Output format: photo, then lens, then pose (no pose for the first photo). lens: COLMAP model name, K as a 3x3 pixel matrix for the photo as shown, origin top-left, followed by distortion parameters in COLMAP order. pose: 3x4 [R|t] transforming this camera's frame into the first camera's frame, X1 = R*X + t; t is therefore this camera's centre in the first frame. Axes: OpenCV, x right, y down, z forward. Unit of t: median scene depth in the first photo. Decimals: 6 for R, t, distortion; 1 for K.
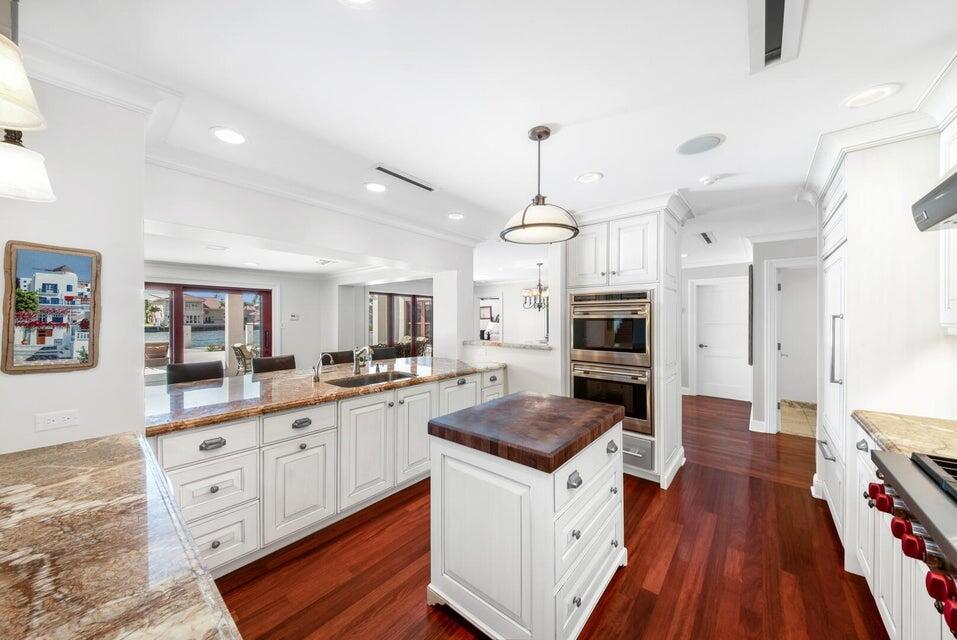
lens RADIAL K [[329.8, 0, 480.4], [0, 329.8, 320.1], [0, 0, 1]] dist [-0.000209, -0.000458]
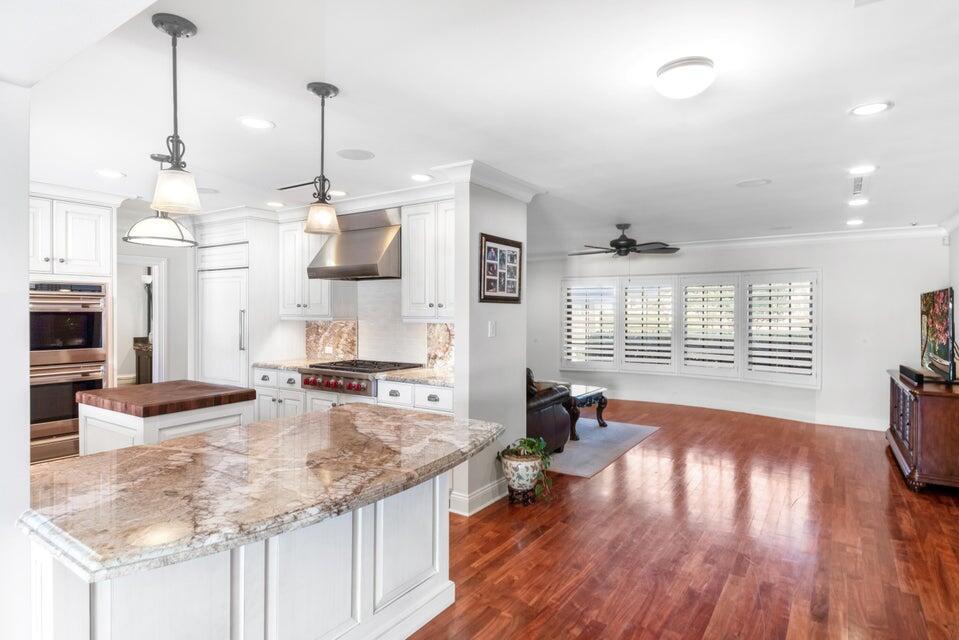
lens RADIAL K [[523.1, 0, 497.8], [0, 523.1, 315.6], [0, 0, 1]] dist [-0.000147, -0.007429]
pose [[-0.135786, -0.004847, 0.990726, -1.205222], [0.004734, 0.999973, 0.005541, 0.002447], [-0.990727, 0.005442, -0.135760, 0.038279]]
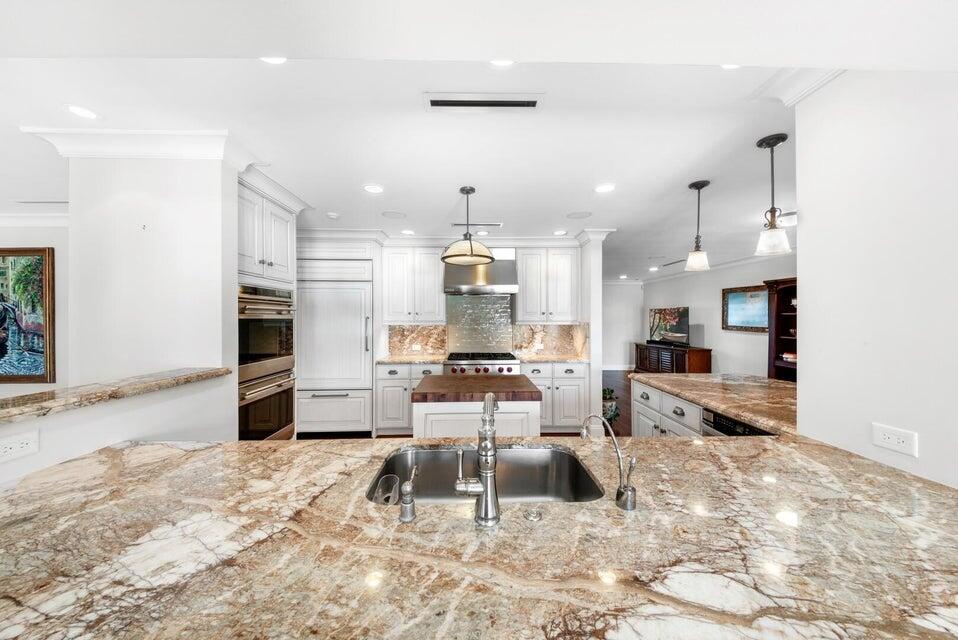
lens RADIAL K [[330.2, 0, 490.4], [0, 330.2, 318.1], [0, 0, 1]] dist [-0.000209, -0.000458]
pose [[-0.675637, 0.006112, 0.737209, -0.617215], [0.009435, 0.999955, 0.000357, -0.002036], [-0.737174, 0.007197, -0.675665, 1.223387]]
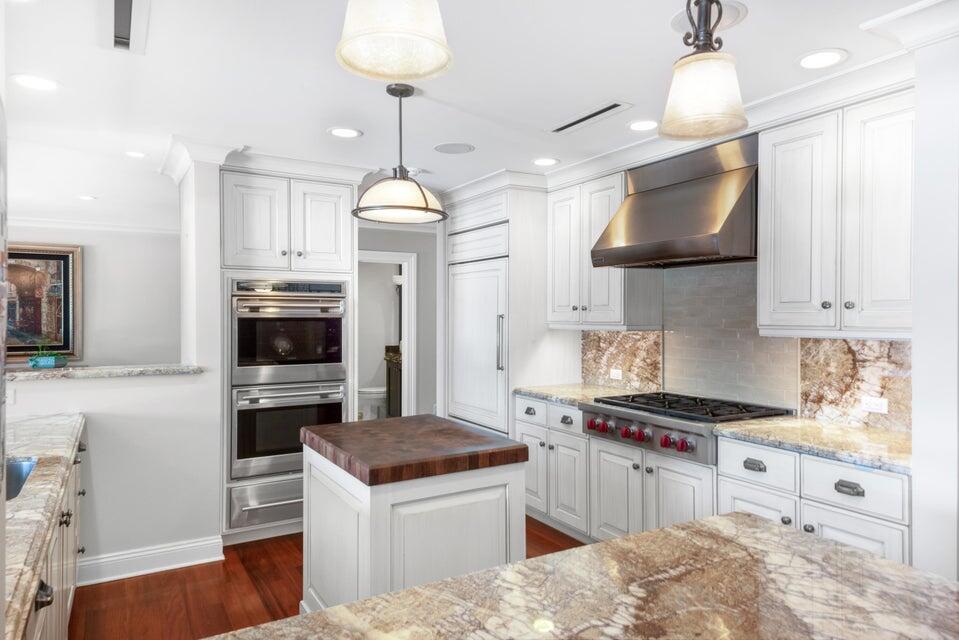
lens RADIAL K [[616.2, 0, 477.3], [0, 616.2, 316.6], [0, 0, 1]] dist [0.078586, 0.000210]
pose [[0.332498, 0.002779, 0.943100, -0.773245], [0.003929, 0.999983, -0.004332, -0.000389], [-0.943096, 0.005146, 0.332482, 0.209201]]
